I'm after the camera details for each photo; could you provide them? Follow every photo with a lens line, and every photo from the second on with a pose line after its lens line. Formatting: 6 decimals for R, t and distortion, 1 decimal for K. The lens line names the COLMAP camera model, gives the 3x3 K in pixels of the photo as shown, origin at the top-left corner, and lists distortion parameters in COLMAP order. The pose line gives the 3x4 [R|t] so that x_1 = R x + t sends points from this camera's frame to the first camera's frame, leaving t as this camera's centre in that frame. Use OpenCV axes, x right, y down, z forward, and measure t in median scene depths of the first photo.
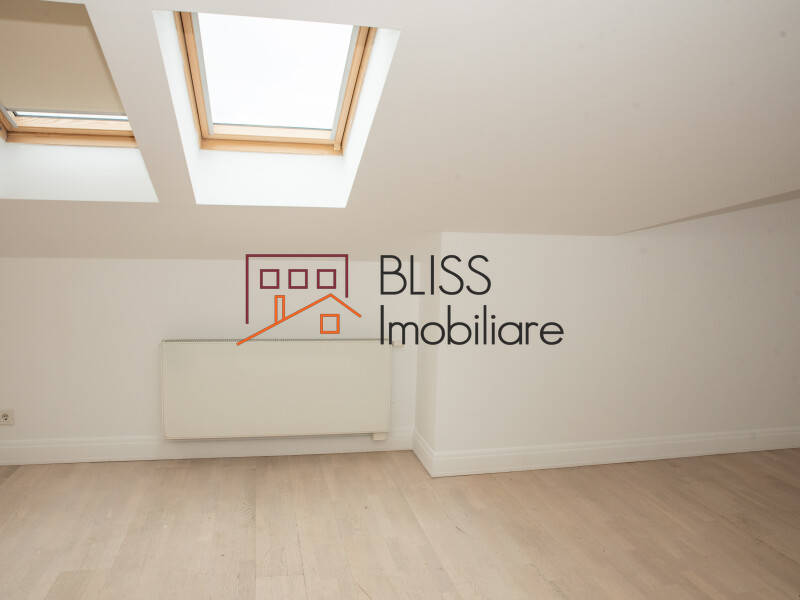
lens RADIAL K [[577.1, 0, 400.0], [0, 577.1, 300.0], [0, 0, 1]] dist [-0.004805, -0.000347]
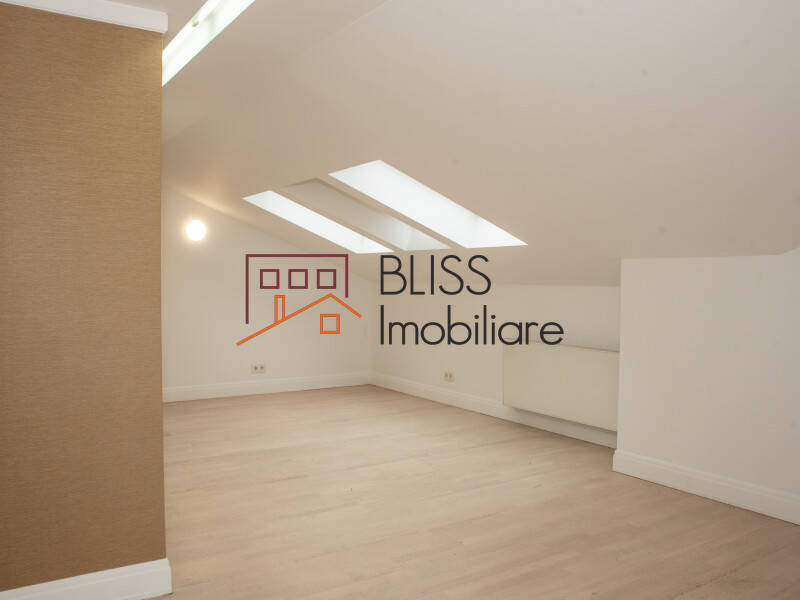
lens RADIAL K [[577.1, 0, 400.0], [0, 577.1, 300.0], [0, 0, 1]] dist [-0.004805, -0.000347]
pose [[0.332492, -0.017069, -0.942951, 1.057747], [-0.032740, 0.999025, -0.029628, 0.001413], [0.942537, 0.040723, 0.331609, 0.170821]]
